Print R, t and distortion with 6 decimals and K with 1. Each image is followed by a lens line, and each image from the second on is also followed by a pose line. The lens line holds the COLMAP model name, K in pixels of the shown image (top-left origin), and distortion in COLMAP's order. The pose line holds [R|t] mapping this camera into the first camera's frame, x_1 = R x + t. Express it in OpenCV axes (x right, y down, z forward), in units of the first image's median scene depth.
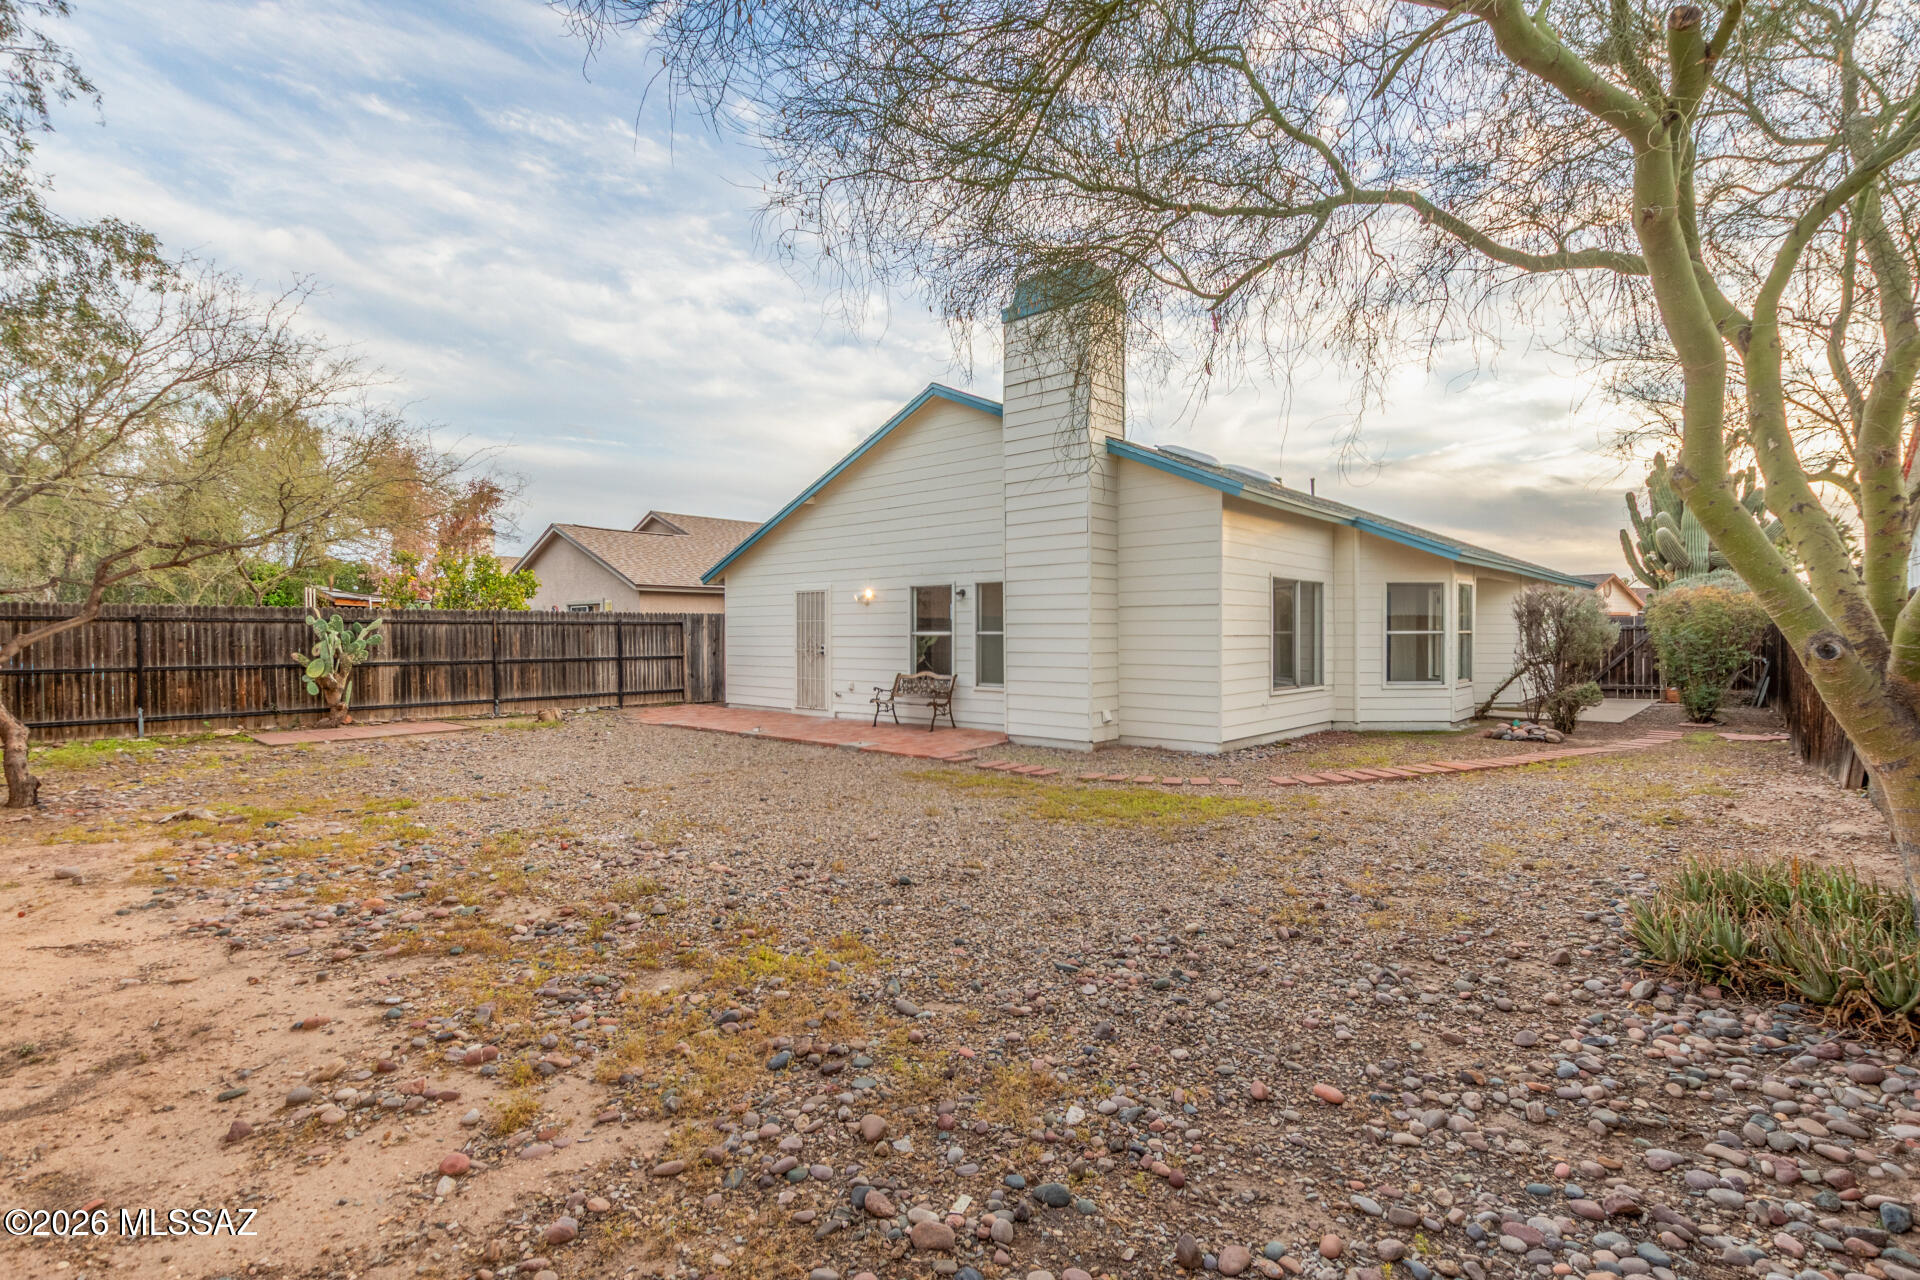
lens RADIAL K [[905.8, 0, 1020.4], [0, 905.8, 641.2], [0, 0, 1]] dist [0.004186, -0.001149]
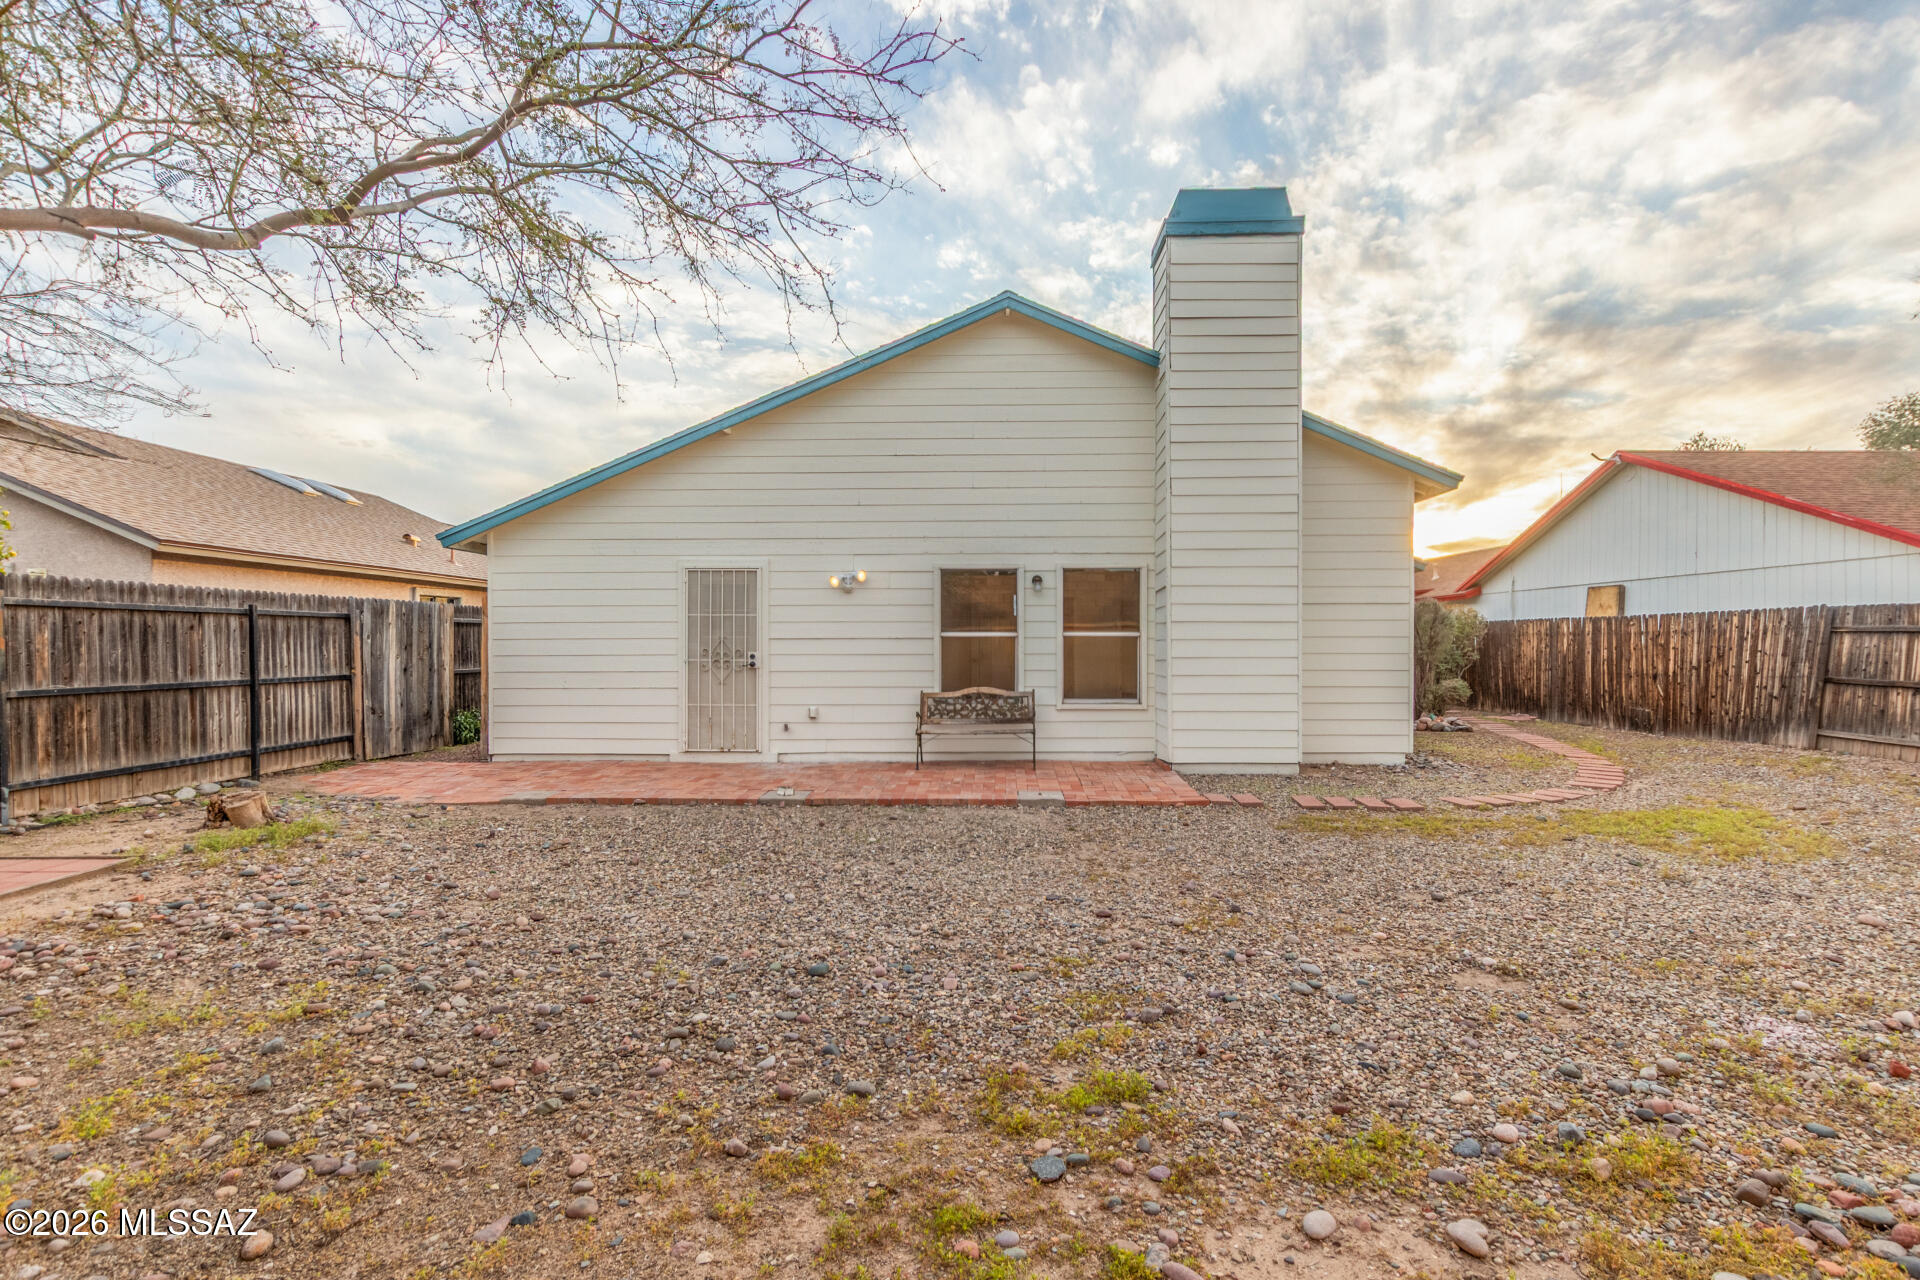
lens RADIAL K [[905.8, 0, 1020.4], [0, 905.8, 641.2], [0, 0, 1]] dist [0.004186, -0.001149]
pose [[0.775003, 0.001206, 0.631956, -0.468246], [0.005959, 0.999940, -0.009216, 0.003307], [-0.631929, 0.010908, 0.774950, 0.367054]]
